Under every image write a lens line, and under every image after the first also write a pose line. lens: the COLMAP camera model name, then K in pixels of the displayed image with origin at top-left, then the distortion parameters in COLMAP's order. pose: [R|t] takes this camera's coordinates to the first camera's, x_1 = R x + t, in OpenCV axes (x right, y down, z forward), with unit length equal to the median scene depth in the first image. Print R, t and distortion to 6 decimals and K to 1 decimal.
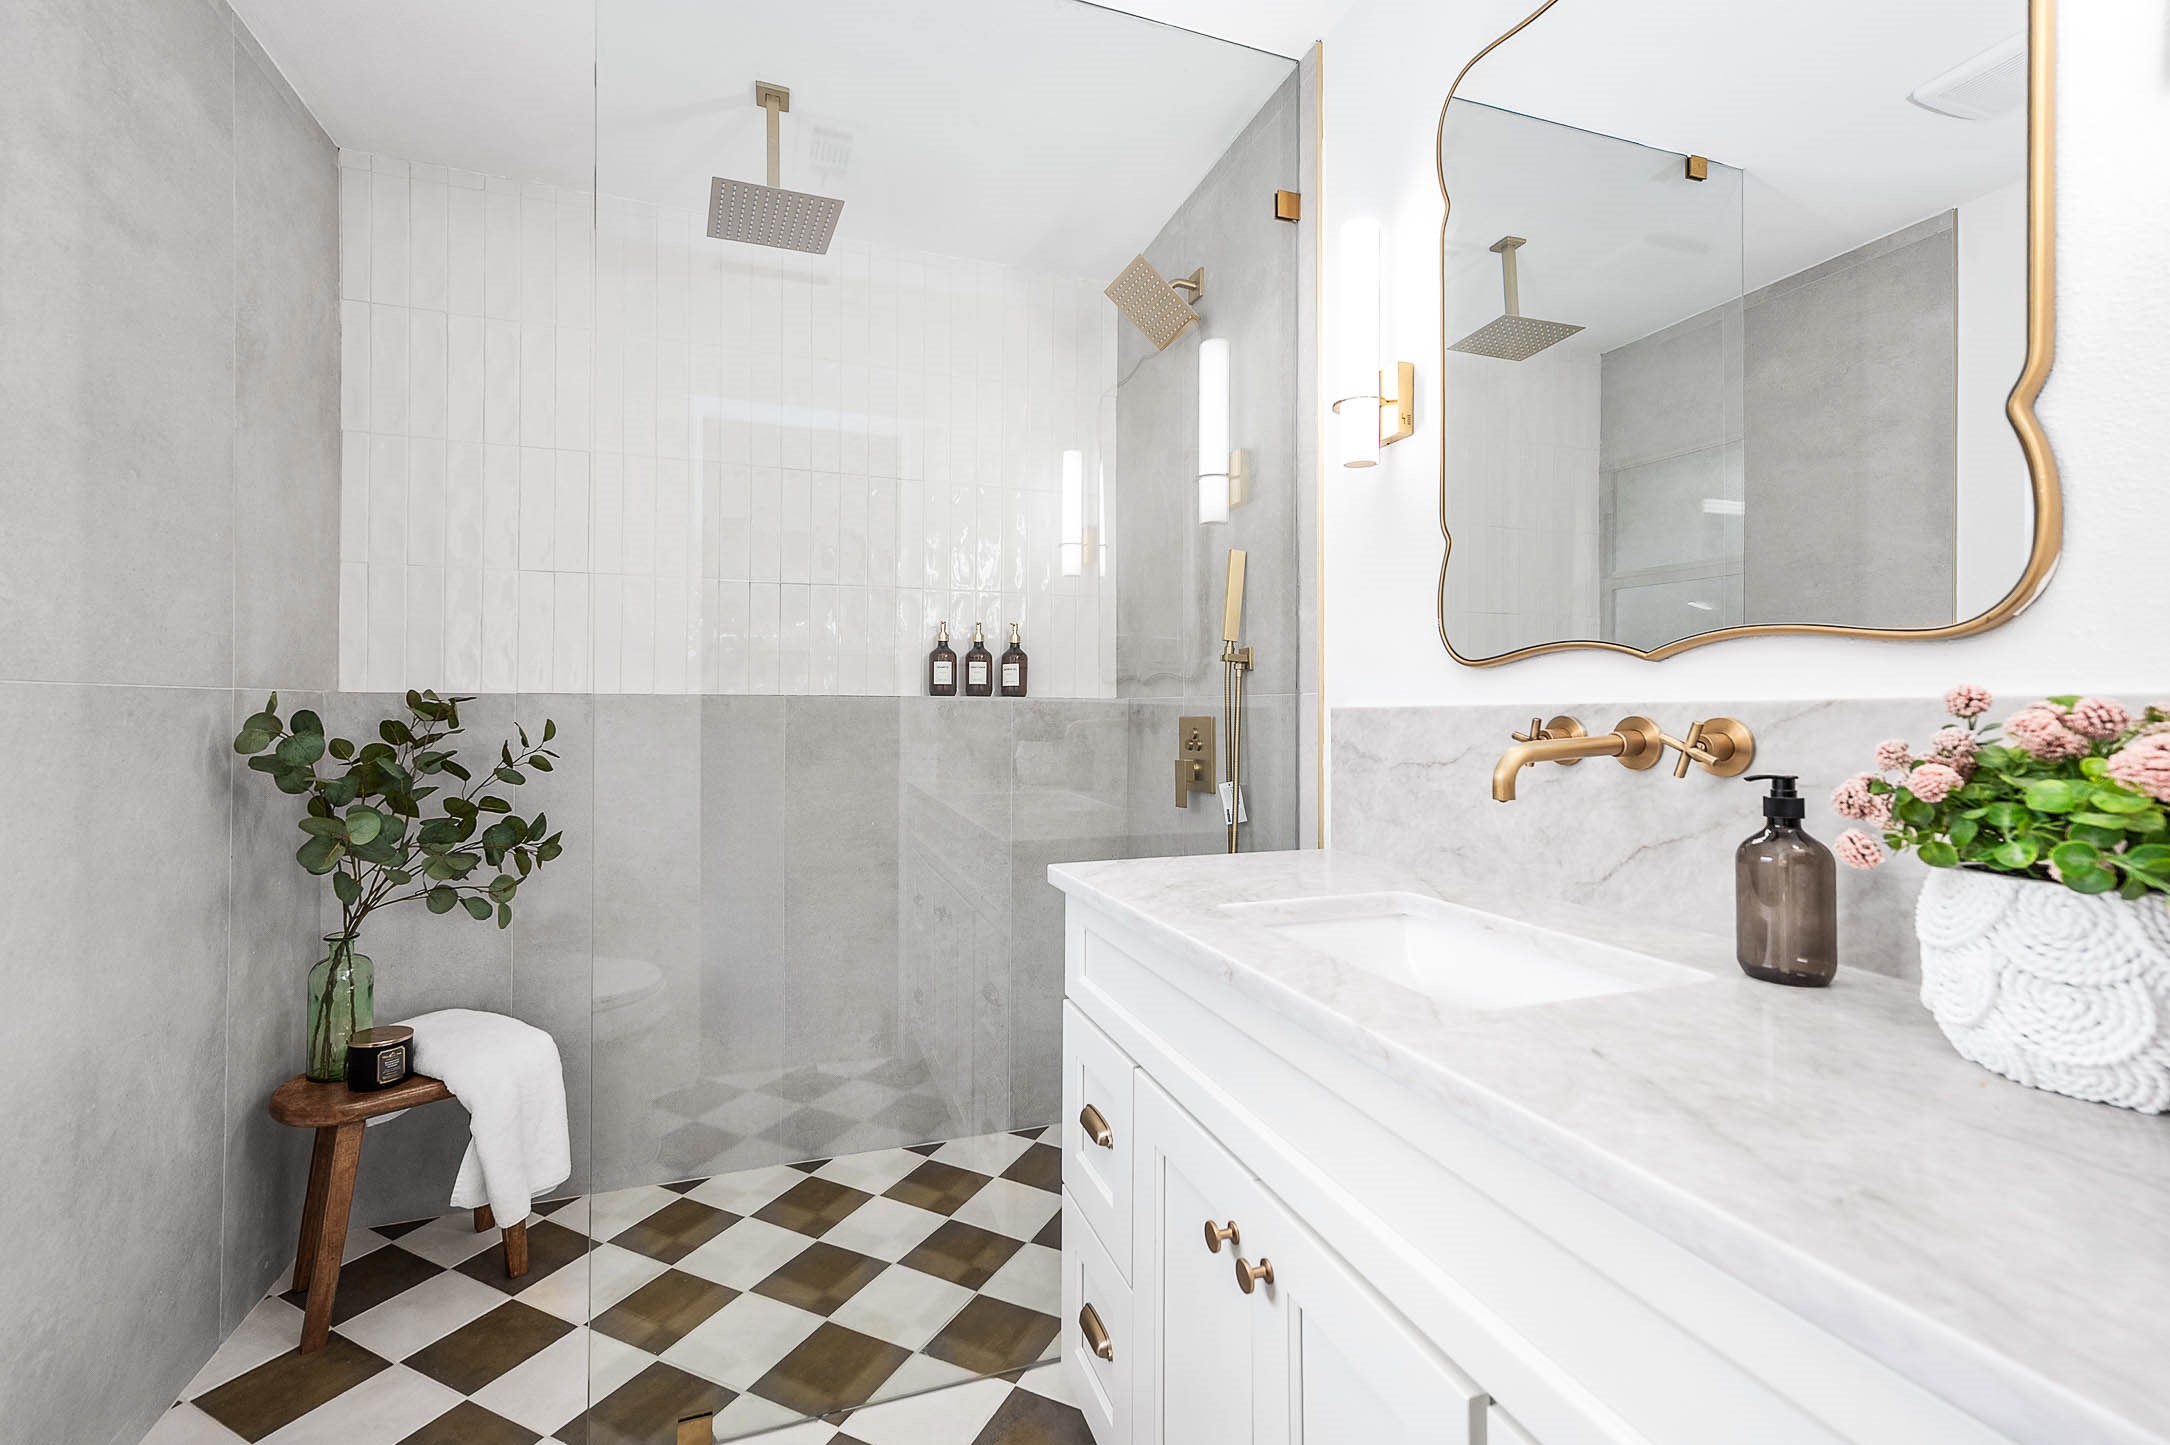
lens RADIAL K [[923.4, 0, 1087.1], [0, 923.4, 693.8], [0, 0, 1]] dist [0.007897, -0.000102]
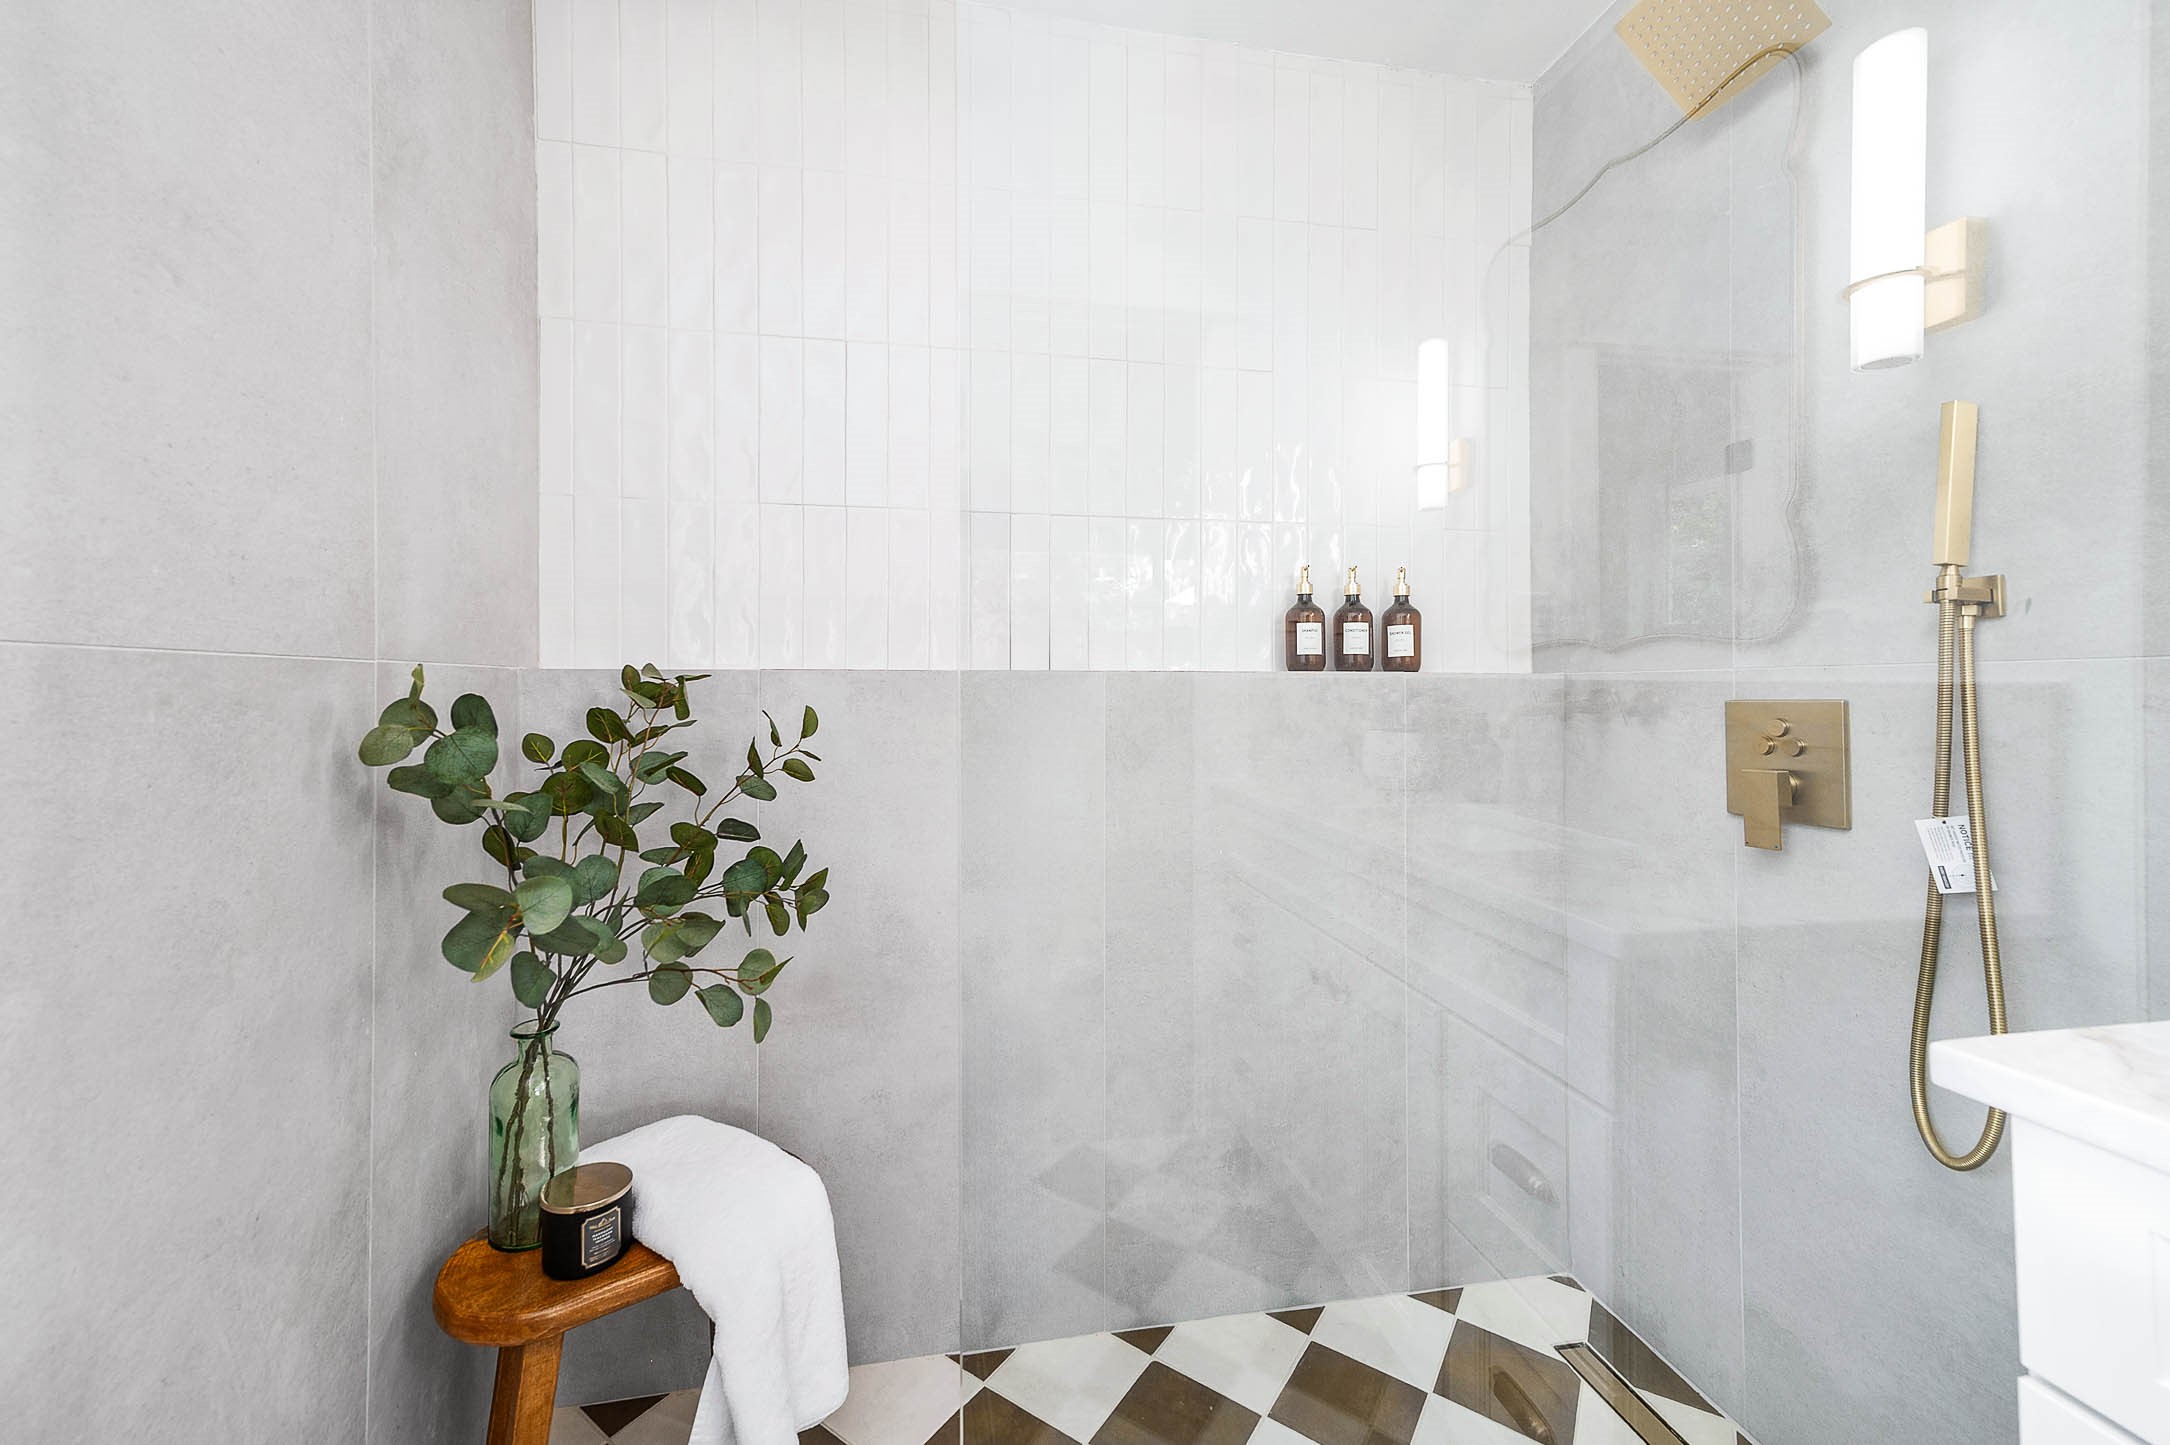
lens RADIAL K [[857.9, 0, 1084.0], [0, 857.9, 681.5], [0, 0, 1]] dist [0.009880, 0.000101]
pose [[0.988608, -0.005449, -0.150412, -0.296051], [0.006277, 0.999968, 0.005031, 0.007675], [0.150380, -0.005918, 0.988611, 0.418402]]
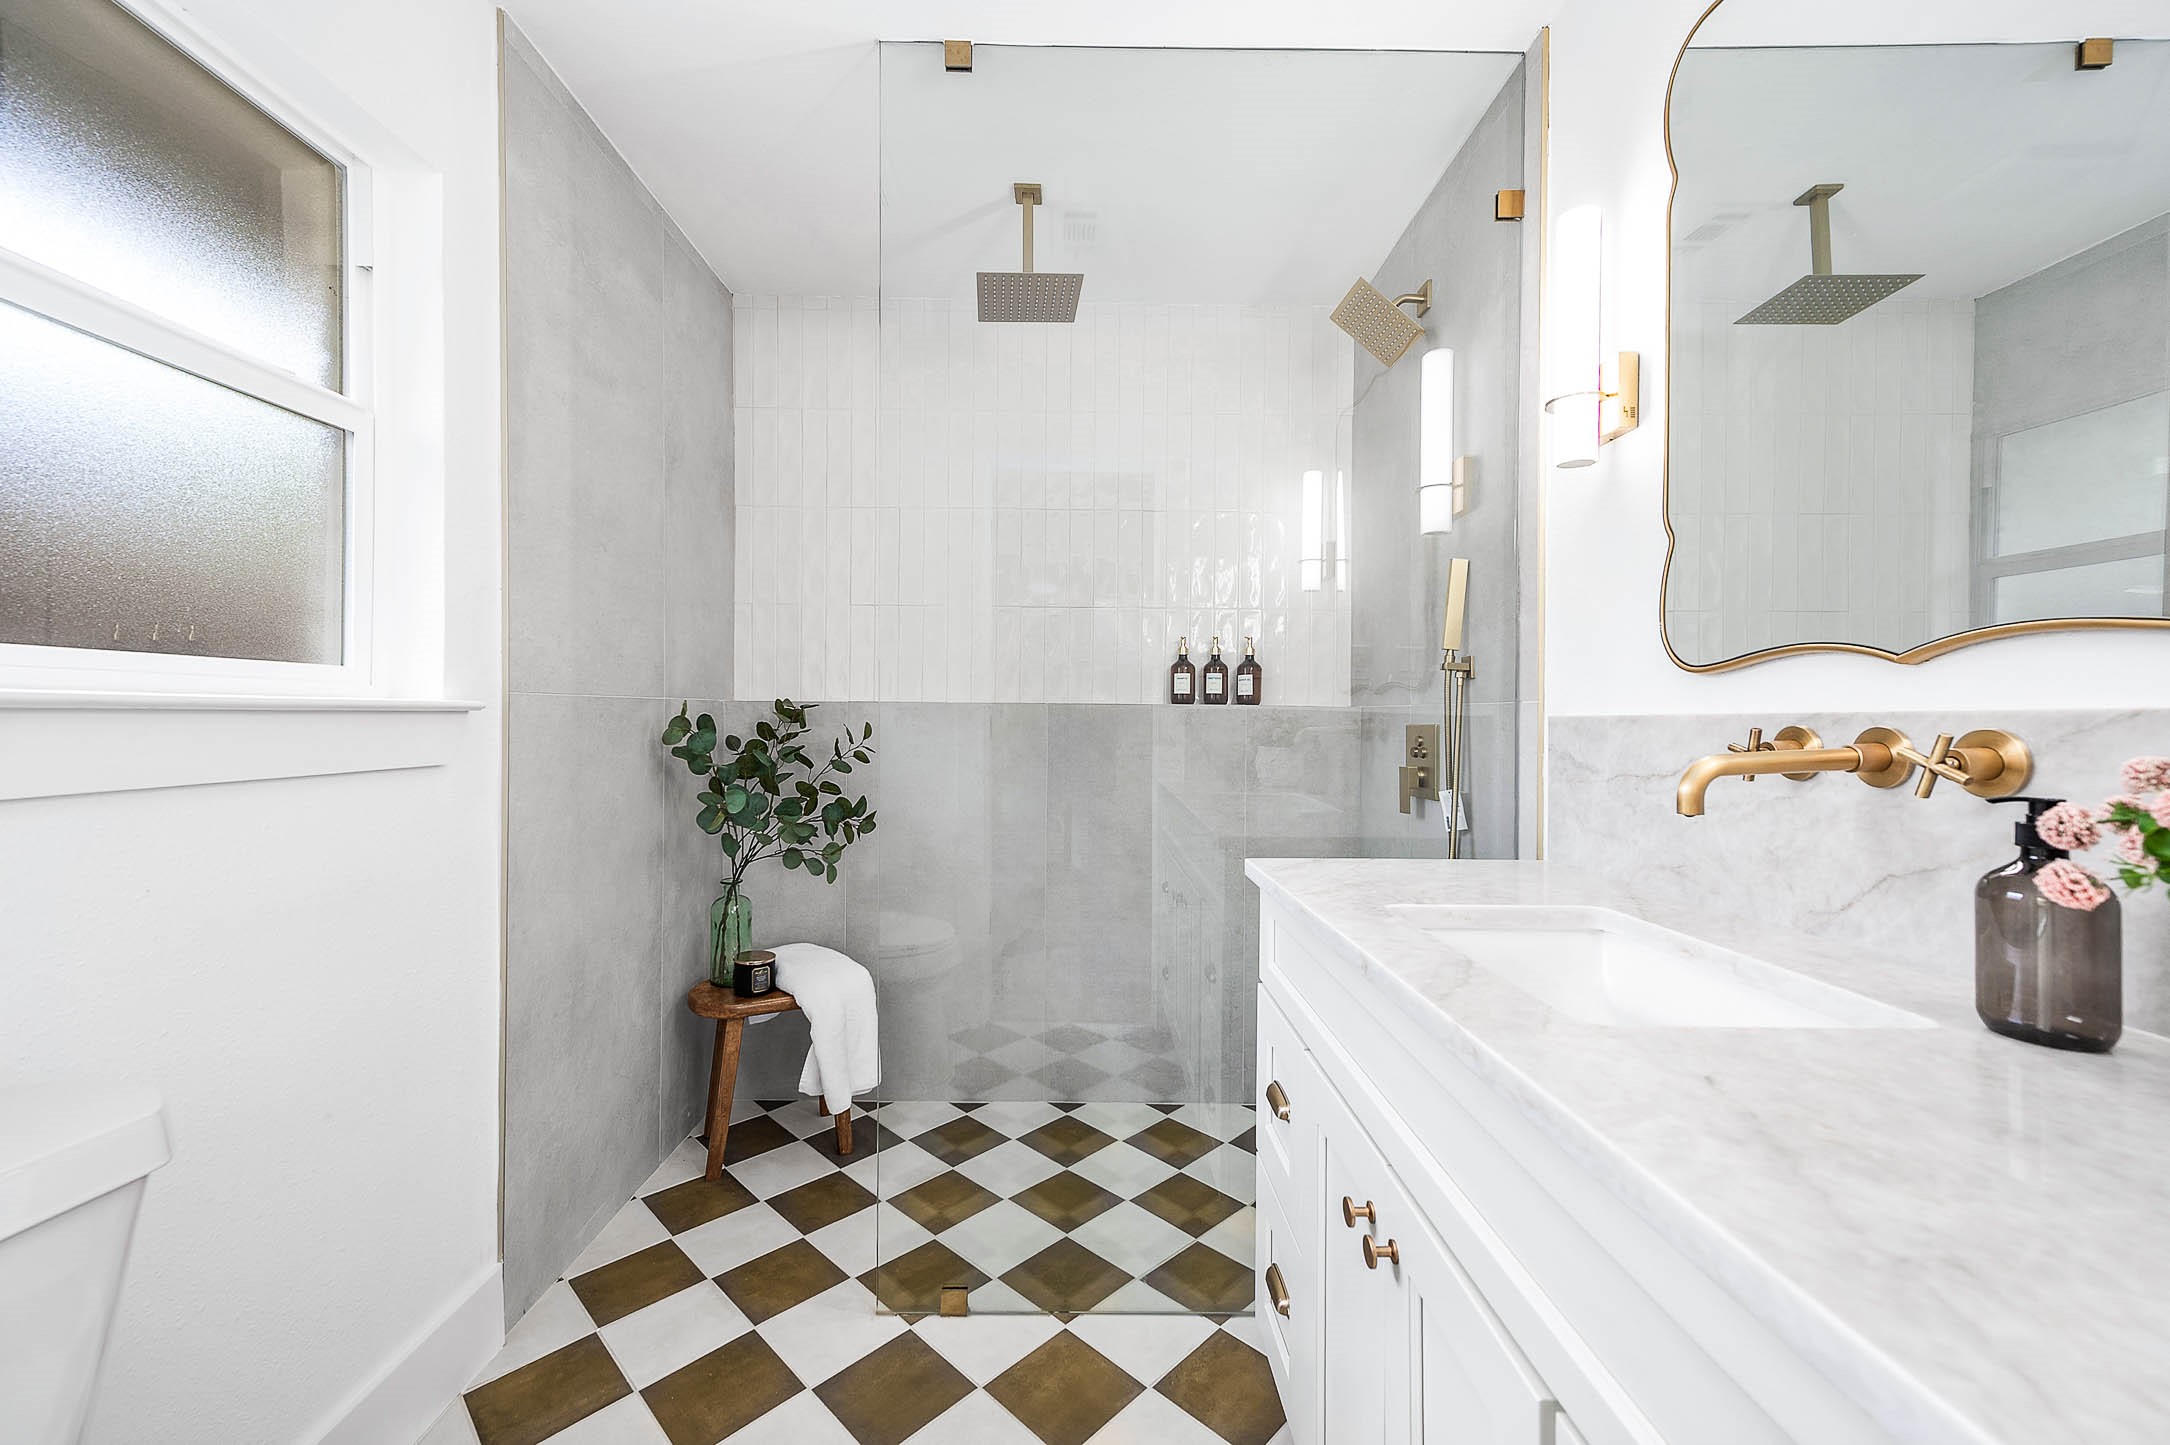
lens RADIAL K [[852.4, 0, 1082.3], [0, 852.4, 711.3], [0, 0, 1]] dist [0.011690, 0.000007]
pose [[0.946890, 0.003600, -0.321537, 0.077167], [-0.000356, 0.999948, 0.010146, 0.000590], [0.321557, -0.009492, 0.946843, -0.012121]]
